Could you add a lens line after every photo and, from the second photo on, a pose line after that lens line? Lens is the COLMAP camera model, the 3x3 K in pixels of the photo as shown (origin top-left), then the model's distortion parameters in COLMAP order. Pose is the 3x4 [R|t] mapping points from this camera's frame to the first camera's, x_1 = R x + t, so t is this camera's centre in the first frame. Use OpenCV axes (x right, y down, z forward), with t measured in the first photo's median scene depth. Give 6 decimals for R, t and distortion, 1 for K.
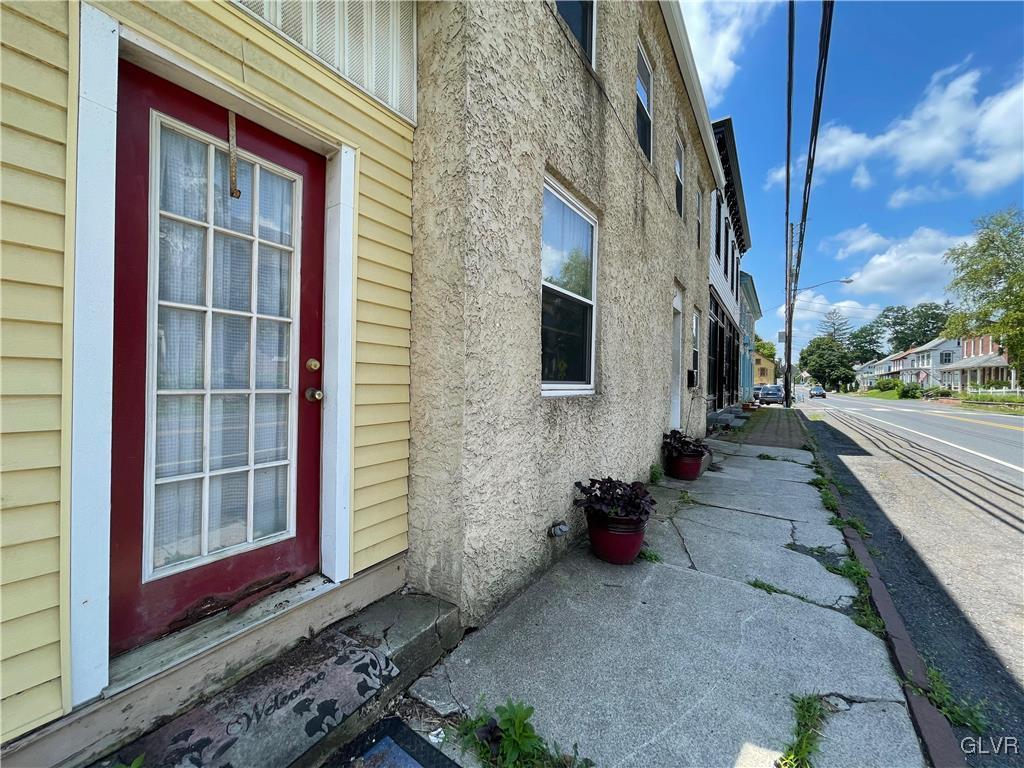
lens RADIAL K [[415.9, 0, 513.3], [0, 415.9, 385.7], [0, 0, 1]] dist [-0.006695, 0.000126]
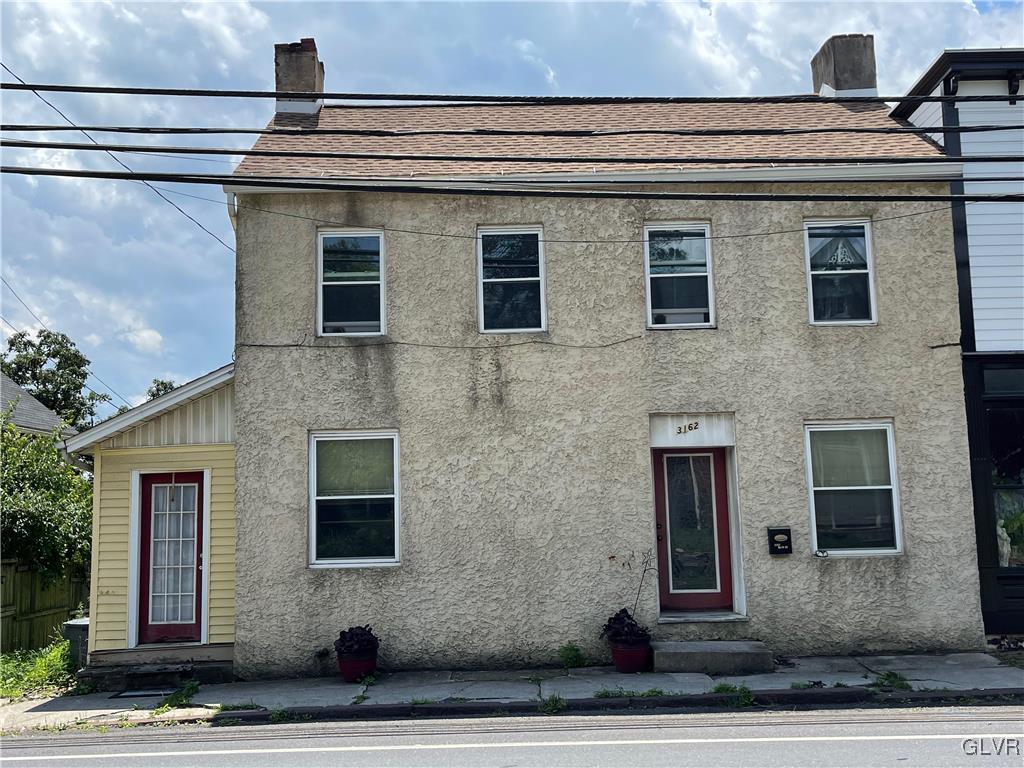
lens RADIAL K [[1066.2, 0, 512.1], [0, 1066.2, 385.1], [0, 0, 1]] dist [0.016850, 0.000000]
pose [[0.557808, -0.135449, -0.818843, 5.315346], [0.023990, 0.988812, -0.147223, -0.064682], [0.829623, 0.062478, 0.554817, -0.974490]]
